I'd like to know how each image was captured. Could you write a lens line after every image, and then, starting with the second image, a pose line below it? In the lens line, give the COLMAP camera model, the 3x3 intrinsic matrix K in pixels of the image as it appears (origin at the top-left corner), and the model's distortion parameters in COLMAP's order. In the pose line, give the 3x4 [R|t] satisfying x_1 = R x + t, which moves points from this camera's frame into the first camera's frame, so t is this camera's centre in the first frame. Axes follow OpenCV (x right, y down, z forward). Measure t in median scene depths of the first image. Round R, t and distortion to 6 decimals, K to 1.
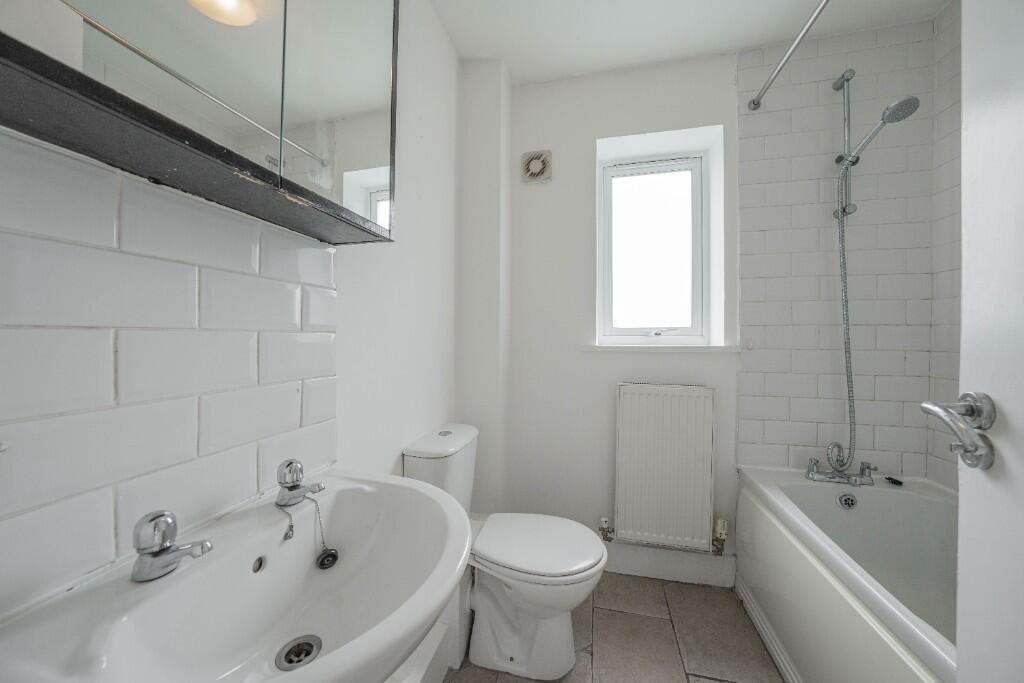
lens RADIAL K [[348.7, 0, 510.8], [0, 348.7, 337.8], [0, 0, 1]] dist [-0.021365, 0.000034]
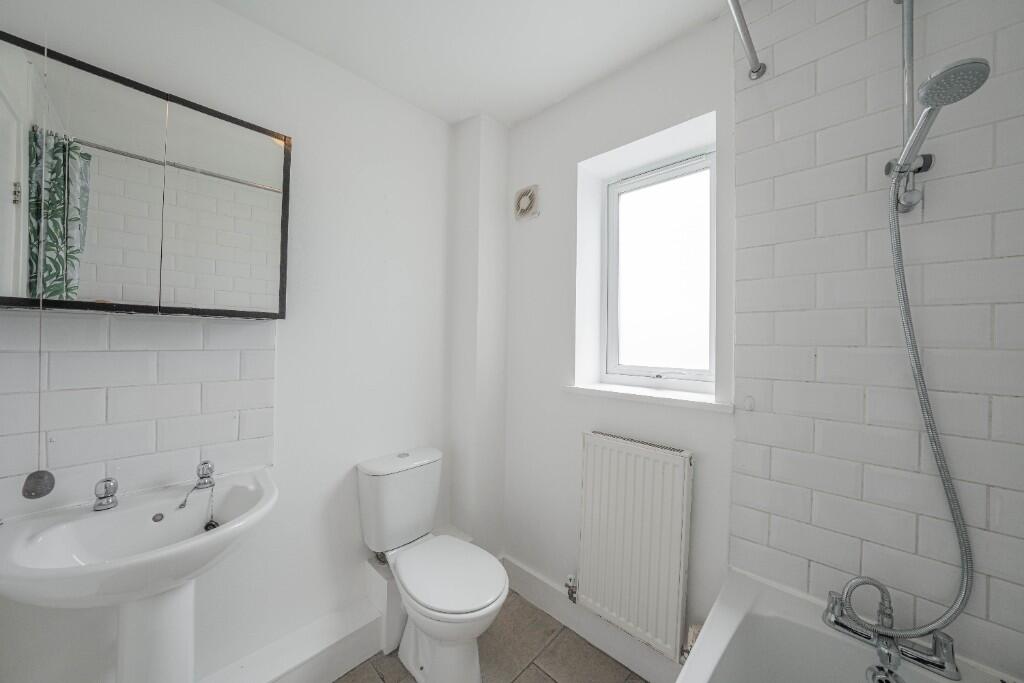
lens RADIAL K [[351.5, 0, 509.5], [0, 351.5, 339.8], [0, 0, 1]] dist [-0.025331, 0.005449]
pose [[0.866650, 0.010095, -0.498814, 0.609937], [-0.014337, 0.999886, -0.004675, -0.103214], [0.498711, 0.011203, 0.866696, 0.115005]]
